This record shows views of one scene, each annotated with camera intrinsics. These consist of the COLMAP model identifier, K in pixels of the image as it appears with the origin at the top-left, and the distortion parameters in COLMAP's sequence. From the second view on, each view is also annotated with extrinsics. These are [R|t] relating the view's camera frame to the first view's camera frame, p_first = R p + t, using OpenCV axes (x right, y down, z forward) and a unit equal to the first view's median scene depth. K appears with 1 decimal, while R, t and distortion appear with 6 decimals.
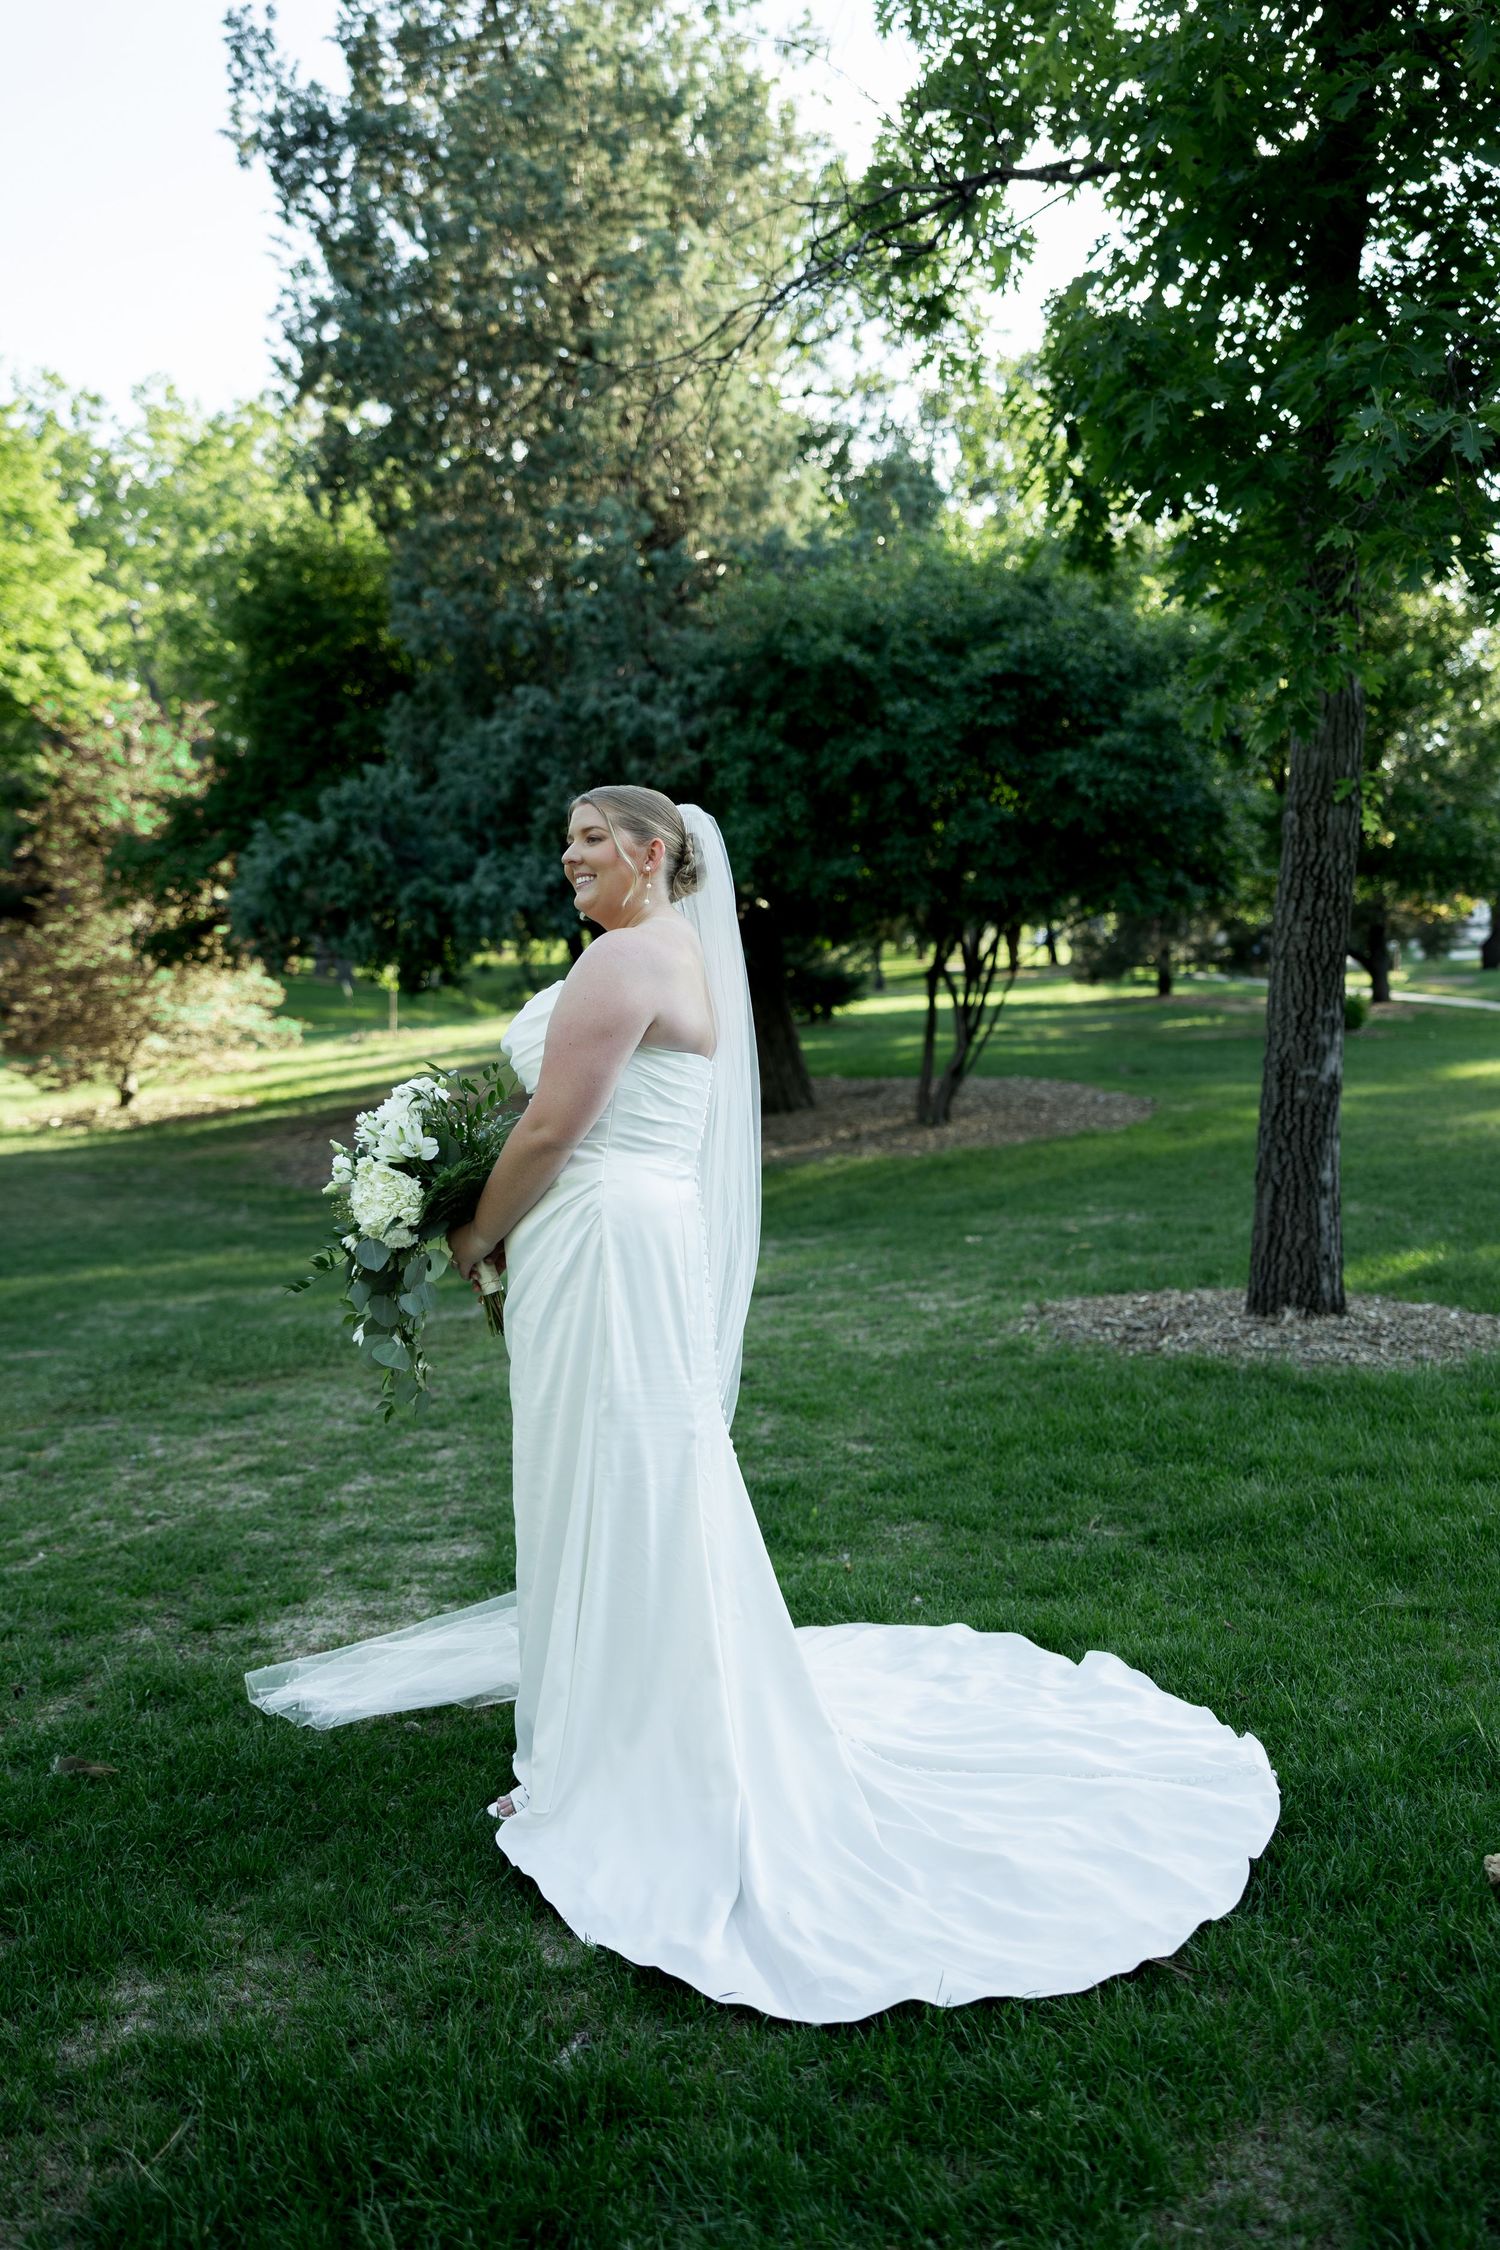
lens RADIAL K [[1932.2, 0, 755.7], [0, 1932.2, 1113.7], [0, 0, 1]] dist [-0.005596, 0.009452]
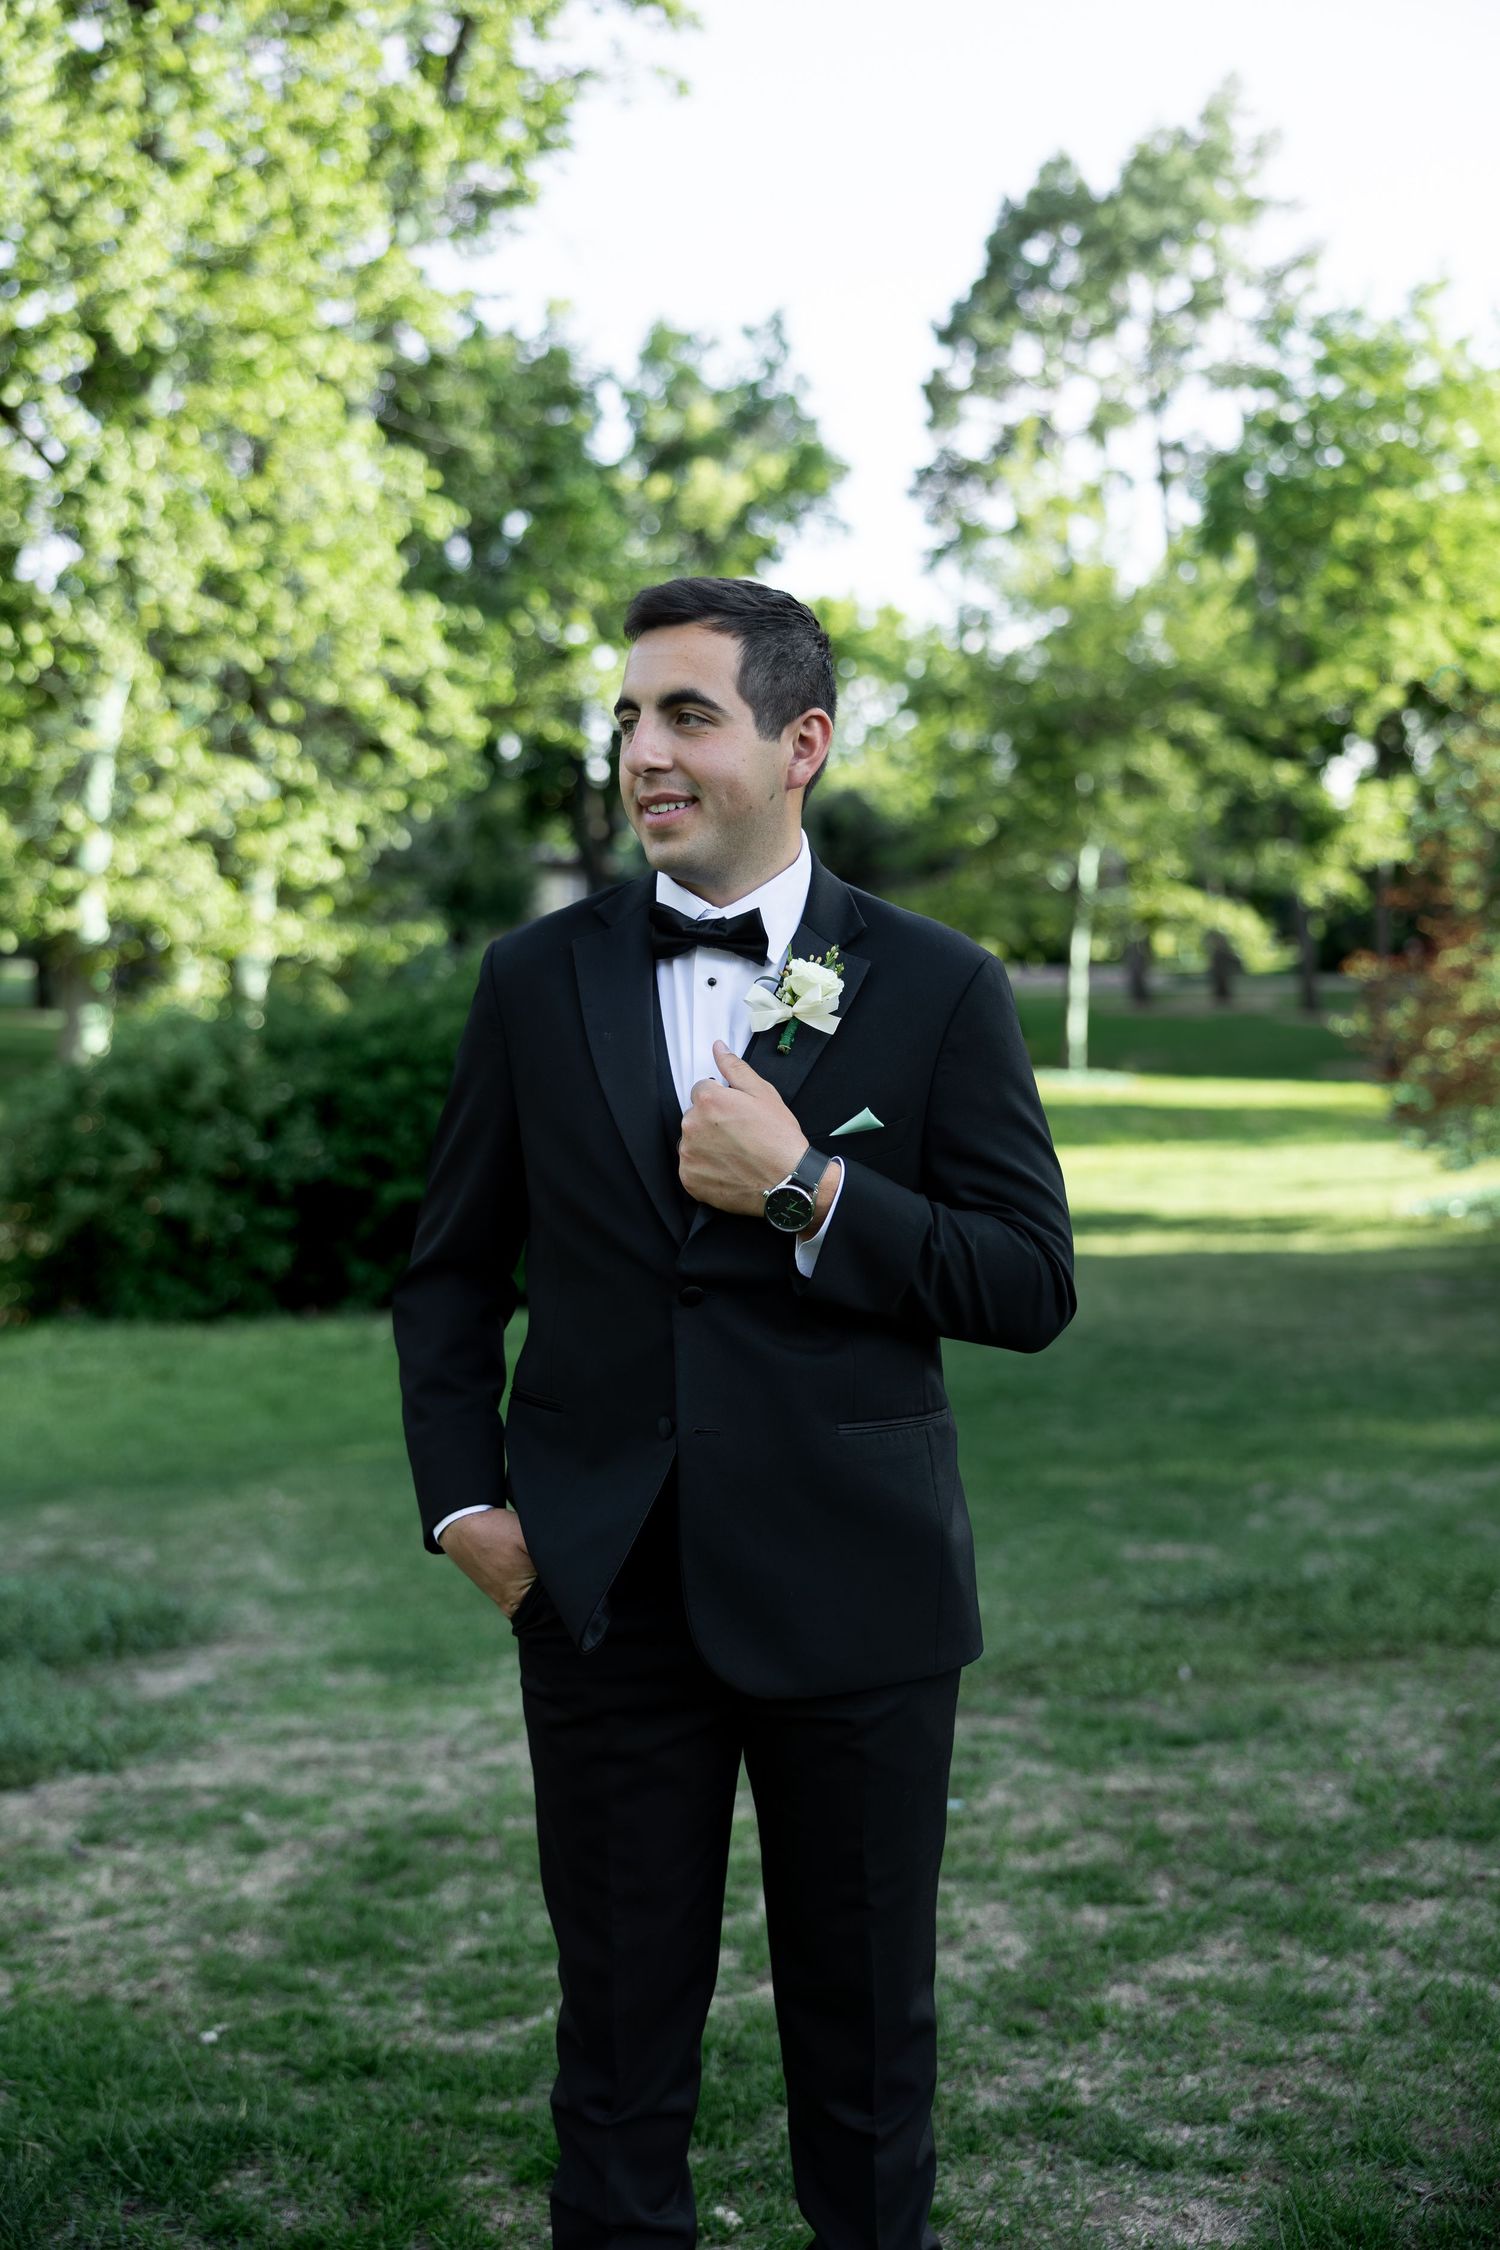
lens RADIAL K [[2341.5, 0, 720.7], [0, 2341.5, 1125.5], [0, 0, 1]] dist [-0.005689, 0.000000]
pose [[0.764426, -0.009774, -0.644637, 0.033568], [-0.008590, 0.999642, -0.025342, -0.004134], [0.644654, 0.024909, 0.764069, 0.138368]]
